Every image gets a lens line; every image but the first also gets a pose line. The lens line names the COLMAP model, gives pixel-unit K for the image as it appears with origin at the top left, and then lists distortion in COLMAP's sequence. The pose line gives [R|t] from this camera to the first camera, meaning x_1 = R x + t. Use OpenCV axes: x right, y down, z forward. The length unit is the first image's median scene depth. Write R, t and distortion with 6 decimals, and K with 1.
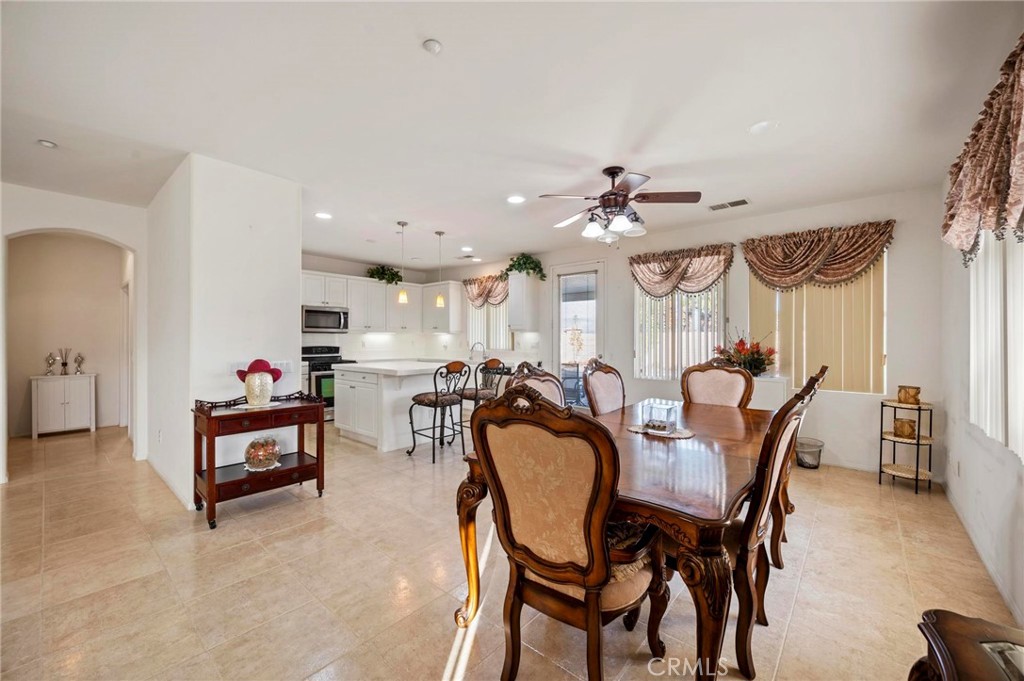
lens RADIAL K [[406.5, 0, 512.0], [0, 406.5, 340.5], [0, 0, 1]] dist [-0.002074, -0.000063]
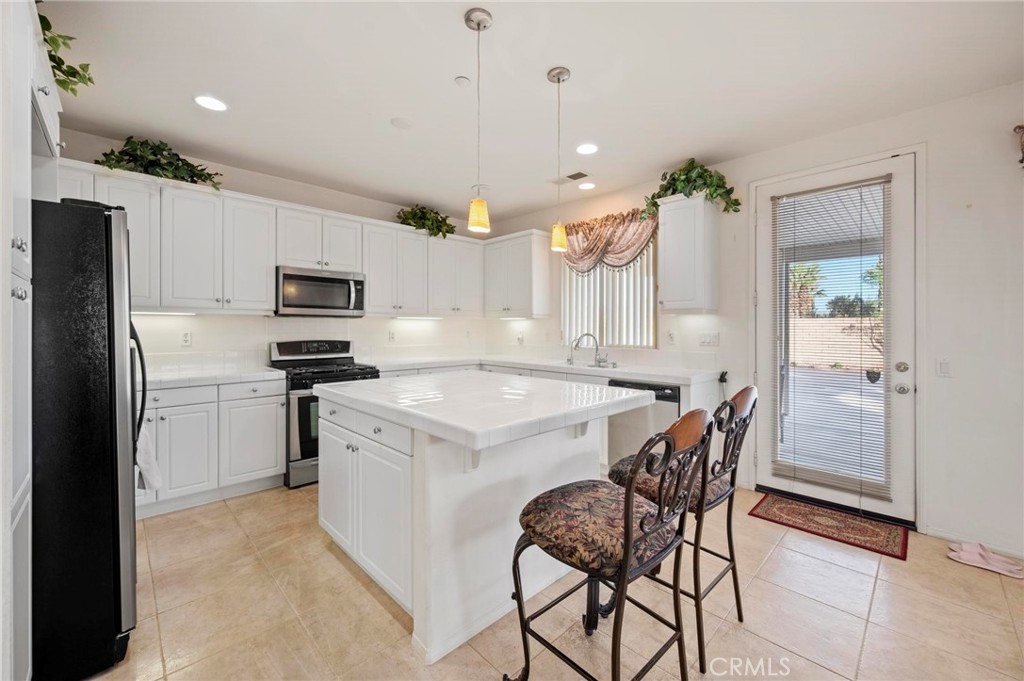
lens RADIAL K [[407.9, 0, 511.4], [0, 407.9, 329.1], [0, 0, 1]] dist [-0.000473, 0.000200]
pose [[0.996187, 0.000118, -0.087243, -0.142845], [-0.000081, 1.000000, 0.000431, -0.002078], [0.087243, -0.000422, 0.996187, 0.436536]]
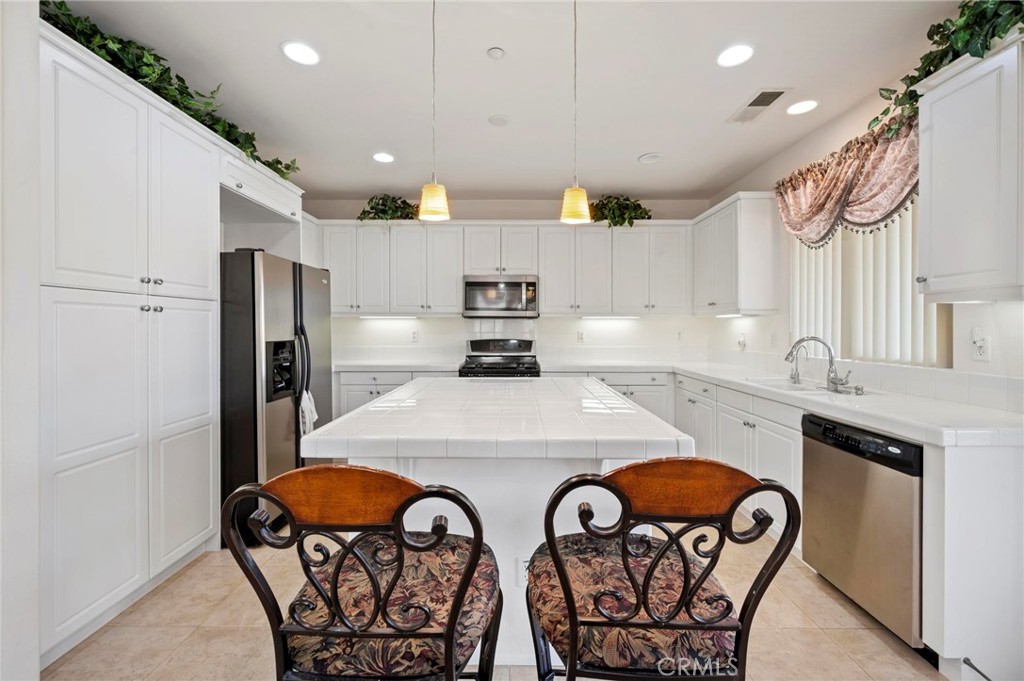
lens RADIAL K [[407.9, 0, 511.4], [0, 407.9, 329.1], [0, 0, 1]] dist [-0.000473, 0.000200]
pose [[0.648805, 0.002448, -0.760951, 0.021650], [-0.002713, 0.999996, 0.000903, -0.002342], [0.760950, 0.001479, 0.648809, 0.577766]]
